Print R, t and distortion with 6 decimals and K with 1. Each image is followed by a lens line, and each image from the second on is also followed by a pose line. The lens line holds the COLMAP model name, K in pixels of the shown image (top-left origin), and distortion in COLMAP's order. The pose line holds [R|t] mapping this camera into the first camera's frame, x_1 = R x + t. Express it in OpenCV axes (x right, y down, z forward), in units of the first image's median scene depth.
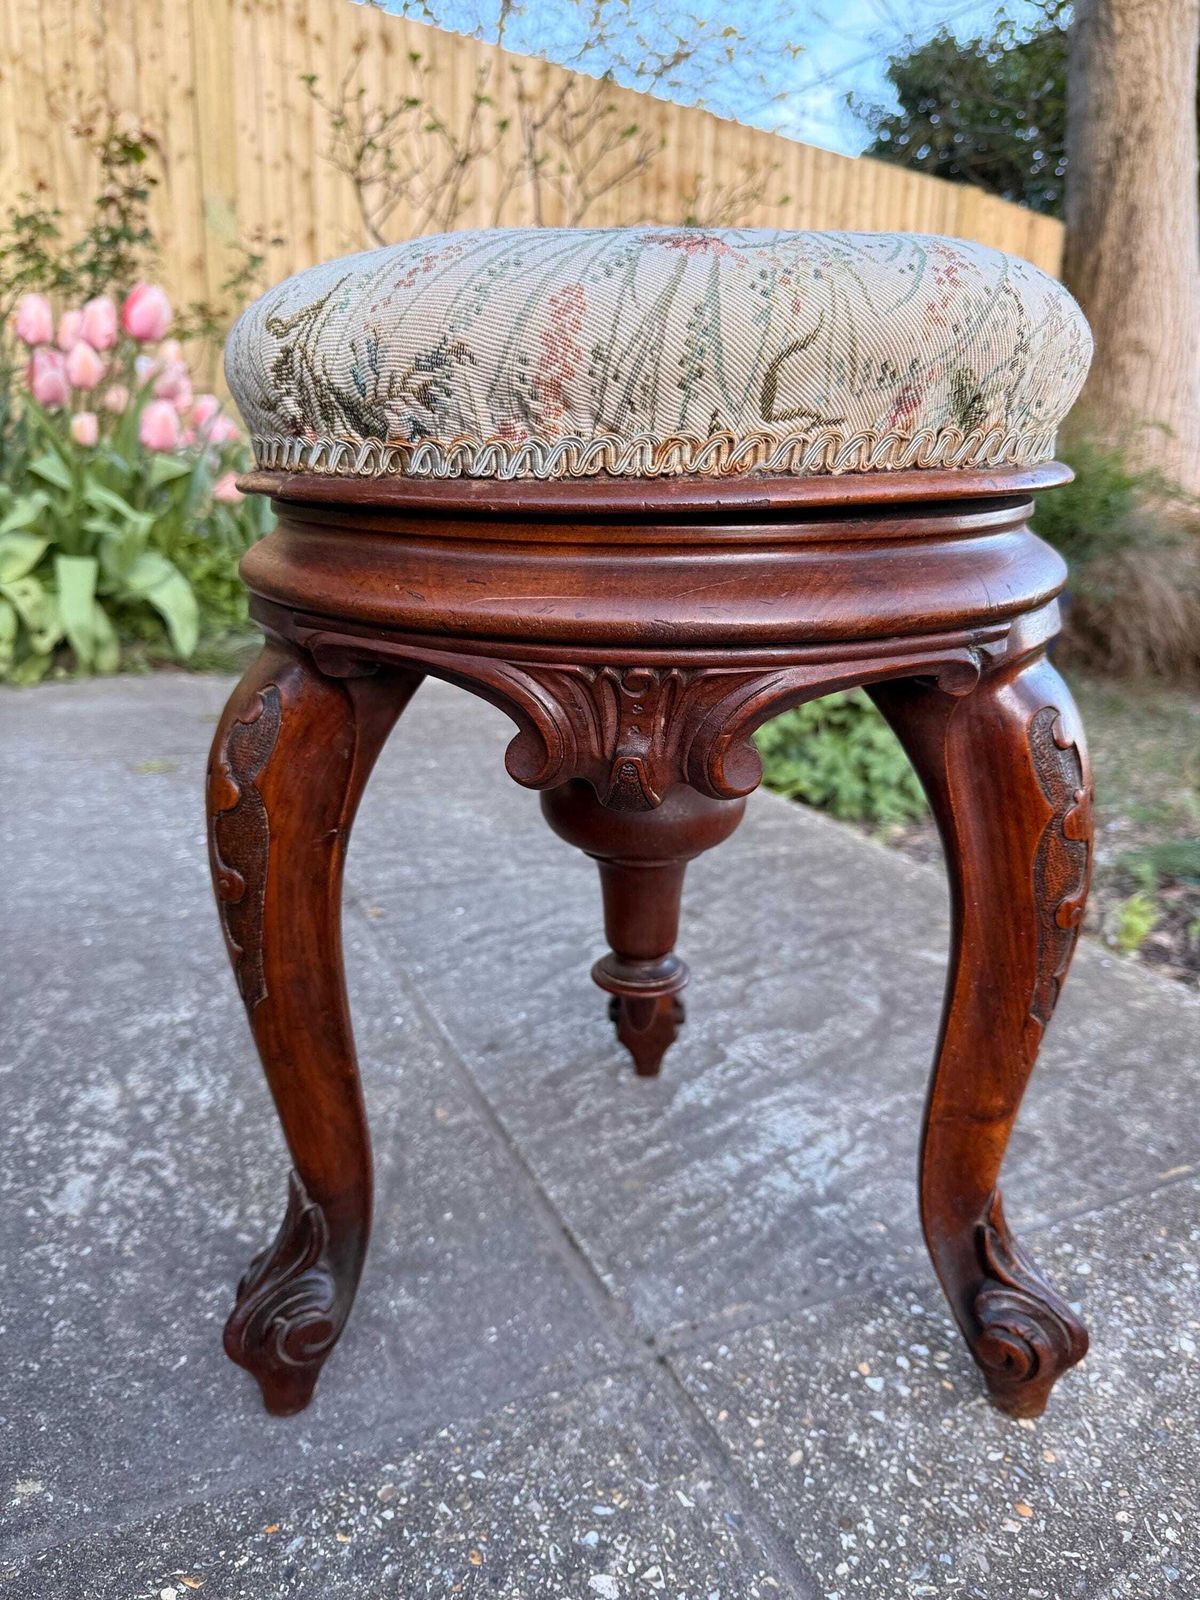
lens RADIAL K [[1192.7, 0, 617.5], [0, 1192.7, 806.7], [0, 0, 1]] dist [-0.021843, 0.003153]
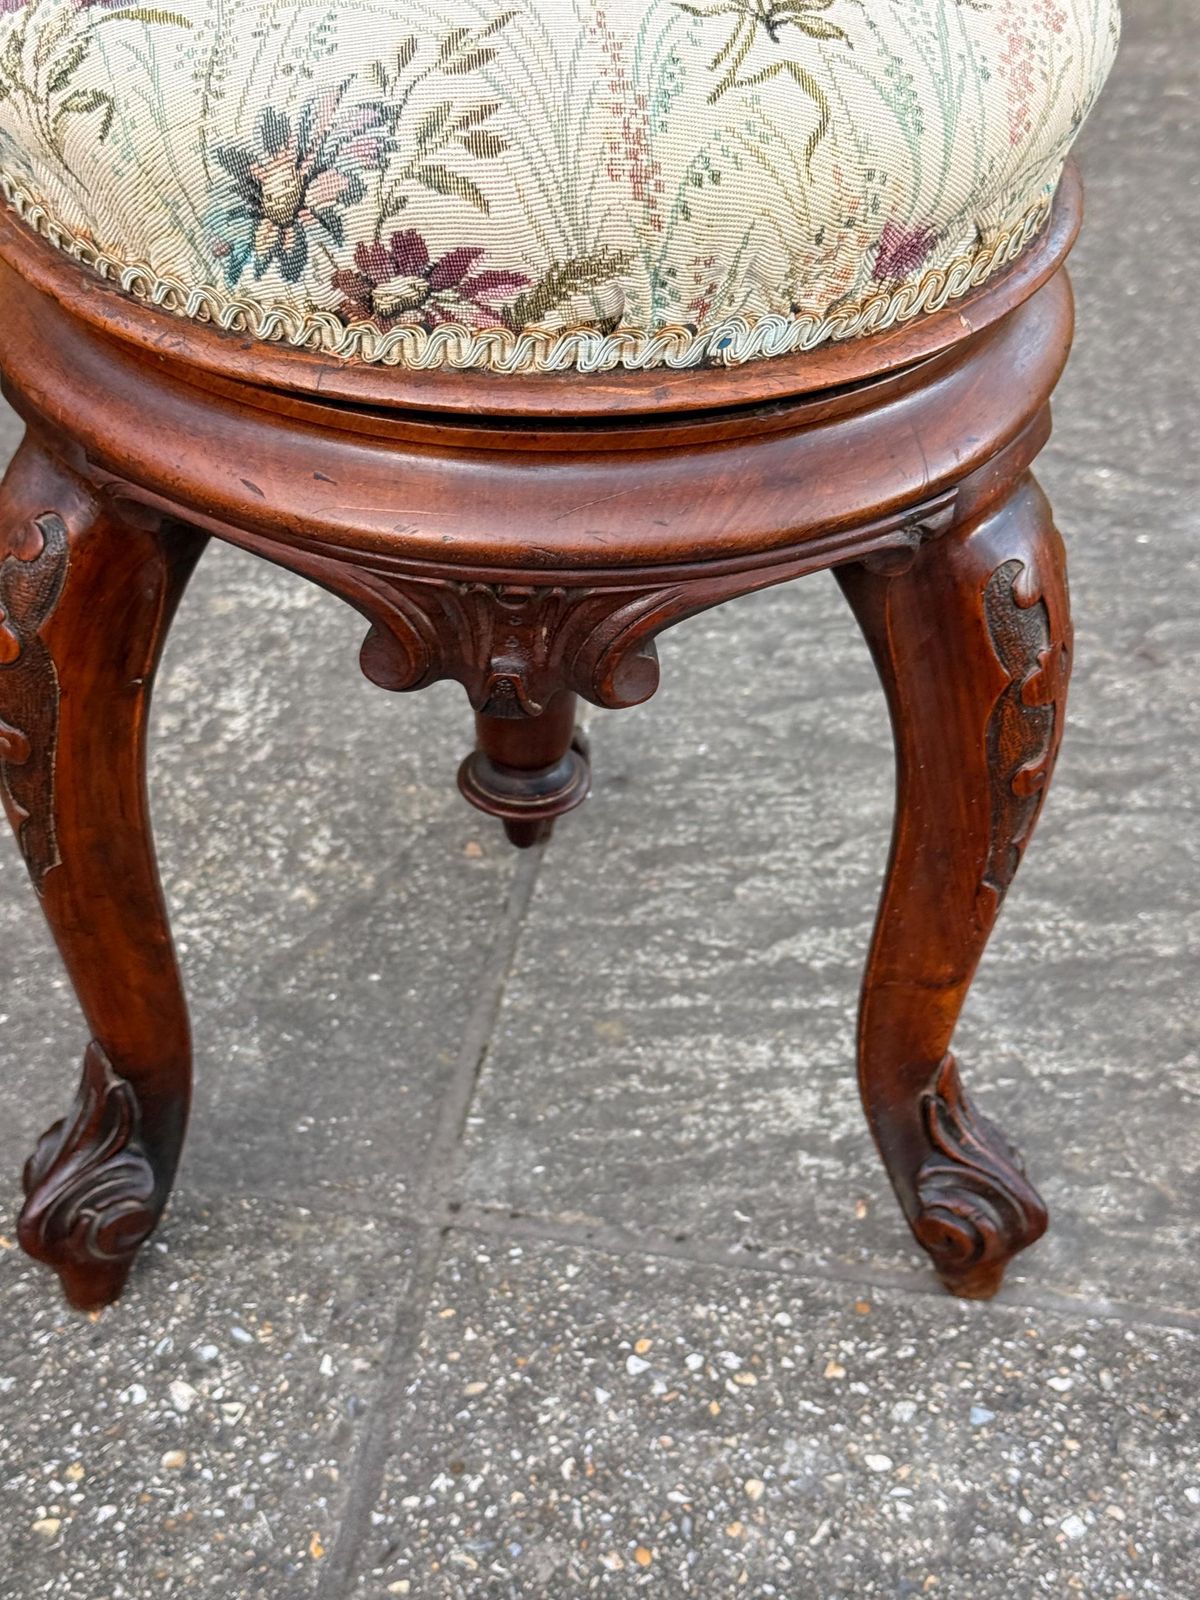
lens RADIAL K [[2498.4, 0, 615.6], [0, 2498.4, 848.4], [0, 0, 1]] dist [0.173797, -0.301695]
pose [[0.826672, 0.334289, -0.452620, 0.911996], [-0.173269, 0.916540, 0.360461, -0.459853], [0.535343, -0.219558, 0.815599, -0.315868]]
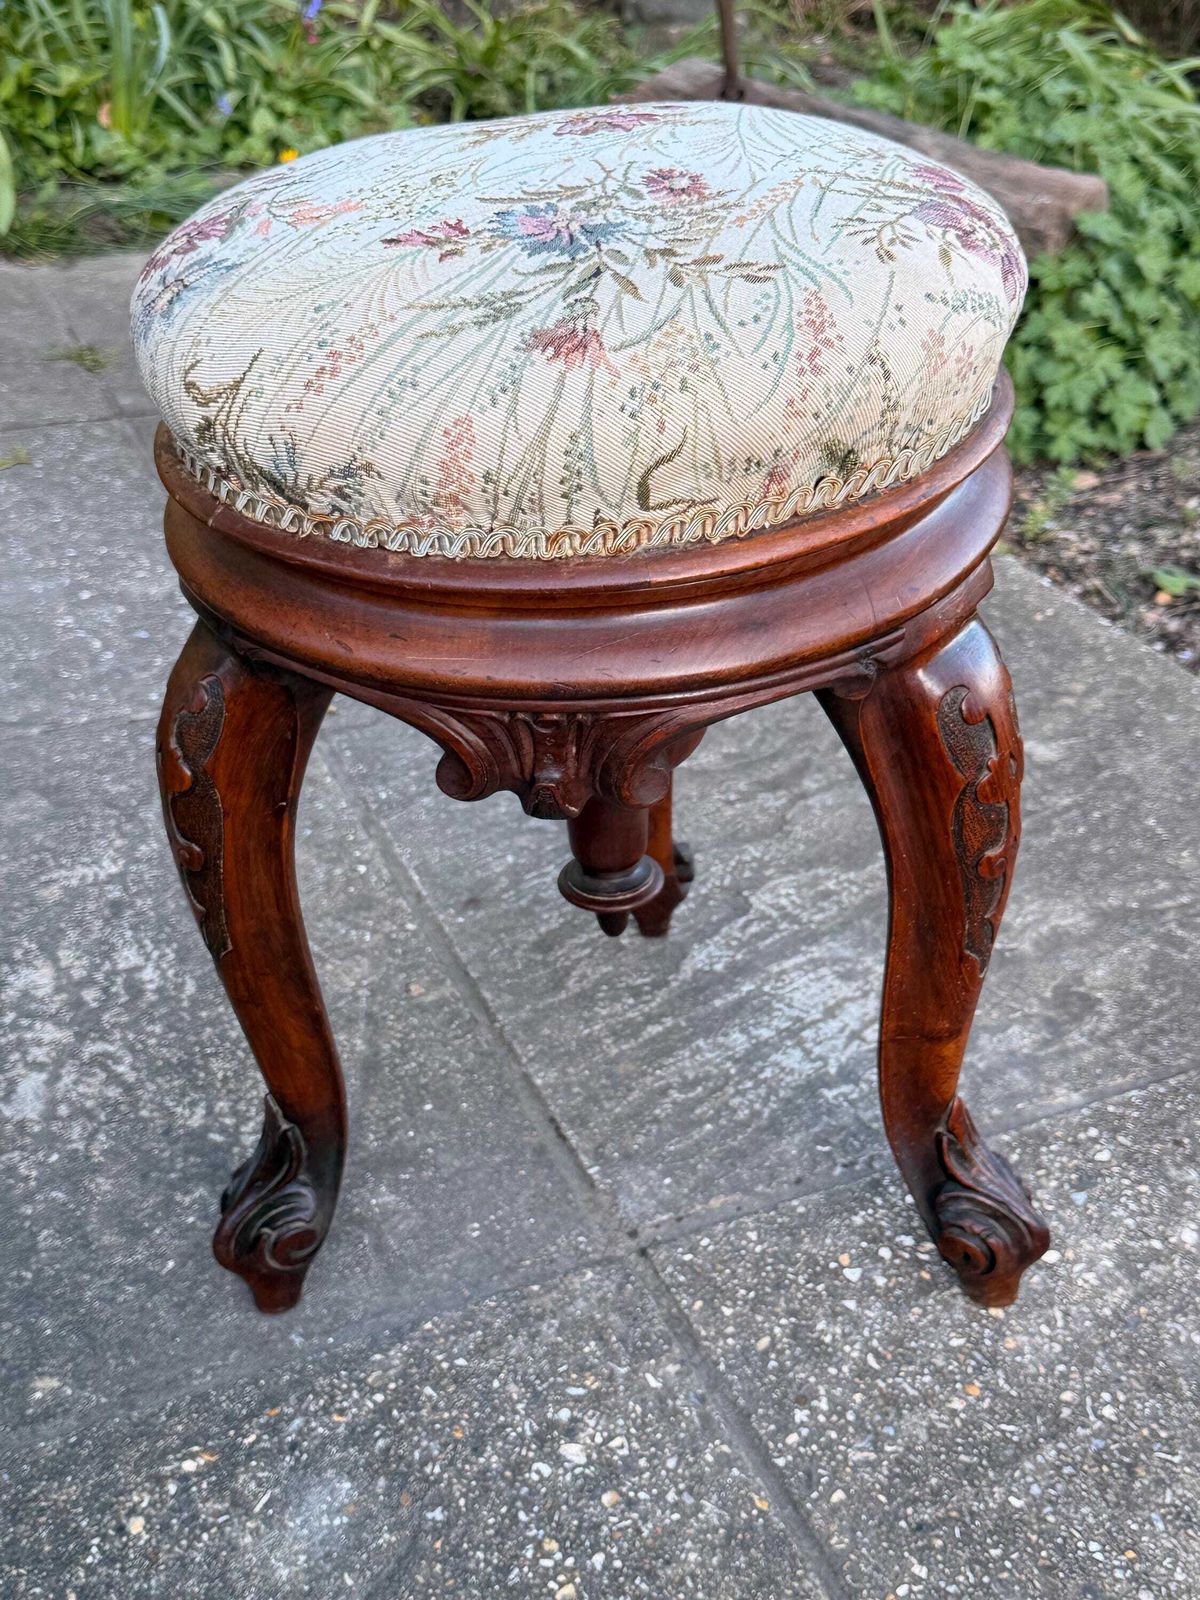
lens RADIAL K [[2031.5, 0, 641.7], [0, 2031.5, 805.0], [0, 0, 1]] dist [0.214715, -0.564226]
pose [[0.998437, -0.023675, -0.050634, 0.146553], [0.035757, 0.966791, 0.253053, -0.374400], [0.042961, -0.254468, 0.966126, -0.640221]]
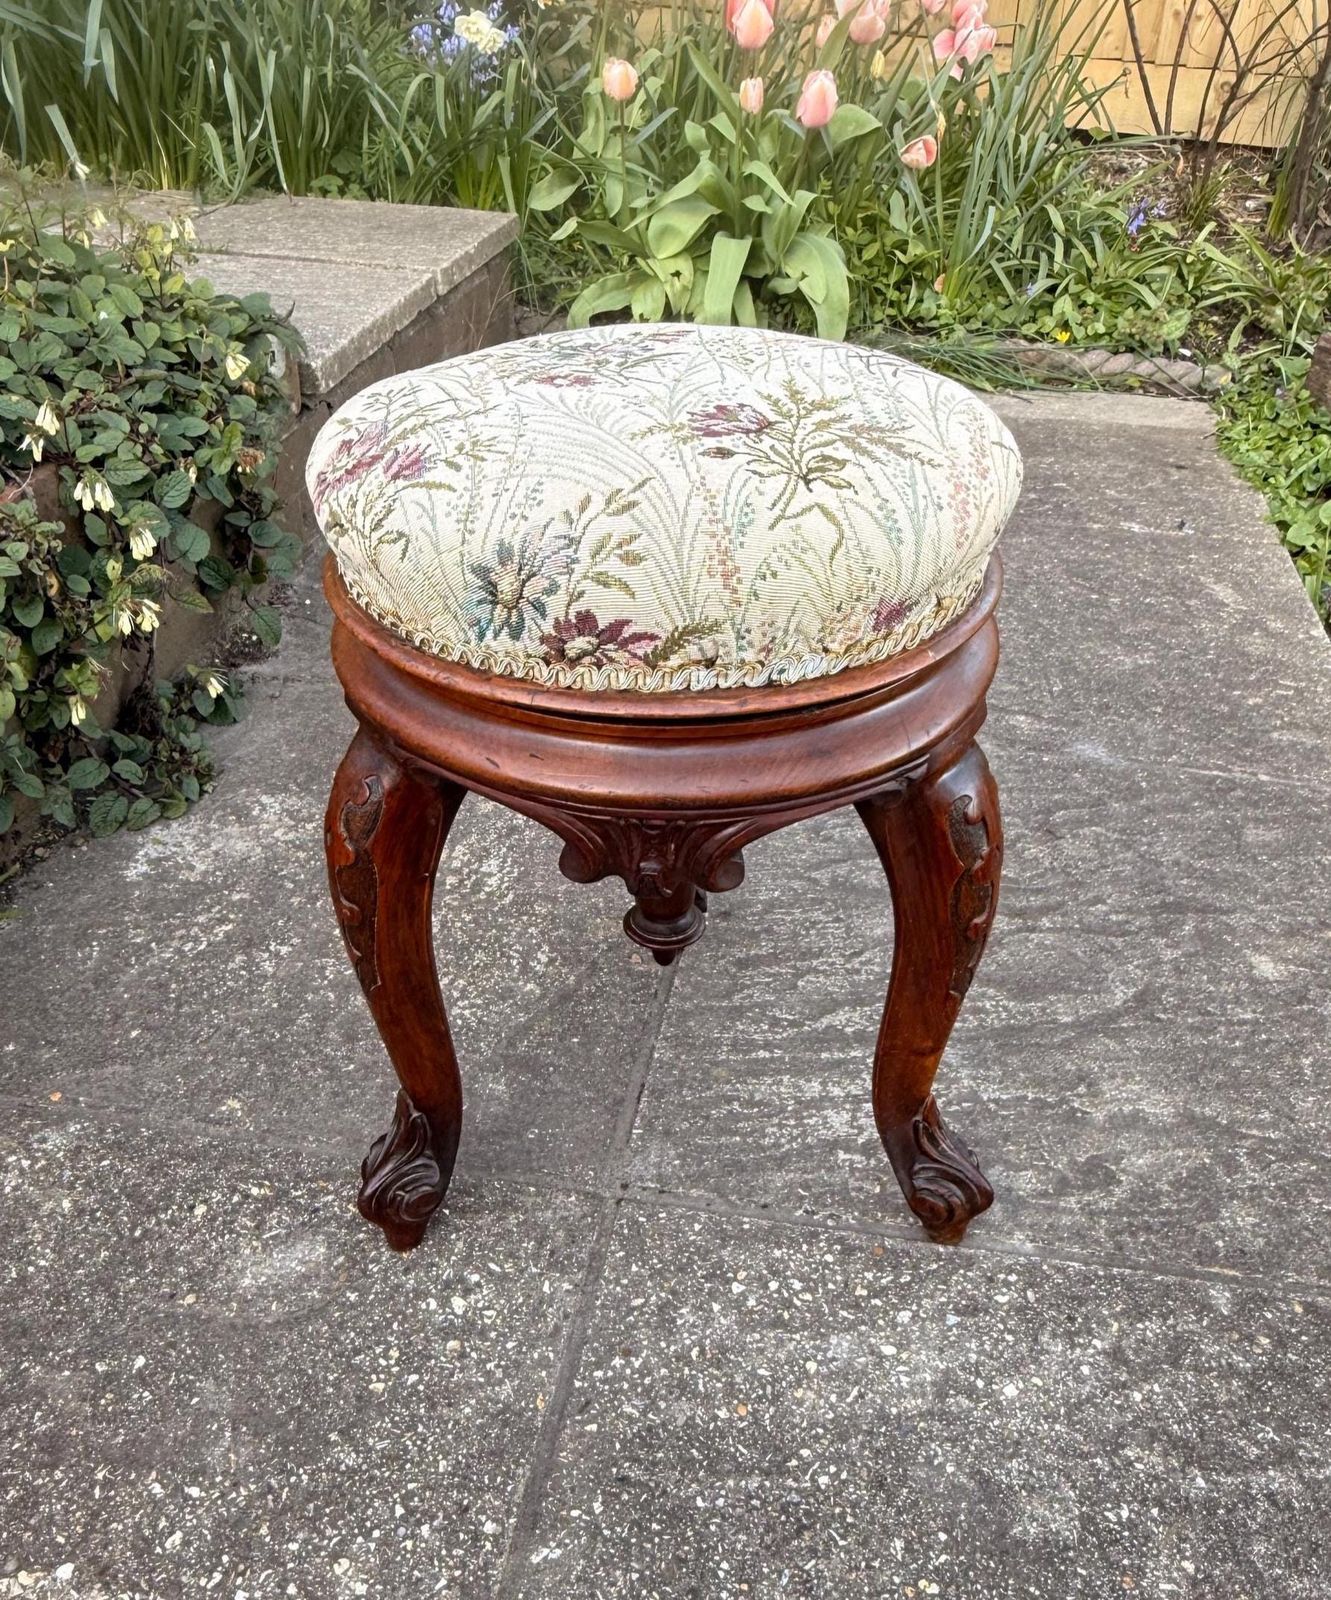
lens RADIAL K [[1511.2, 0, 660.0], [0, 1511.2, 870.7], [0, 0, 1]] dist [0.002544, -0.007544]
pose [[0.807308, 0.310431, -0.501883, 0.886581], [-0.148378, 0.929917, 0.336509, -0.495115], [0.571173, -0.197198, 0.796790, -0.265976]]
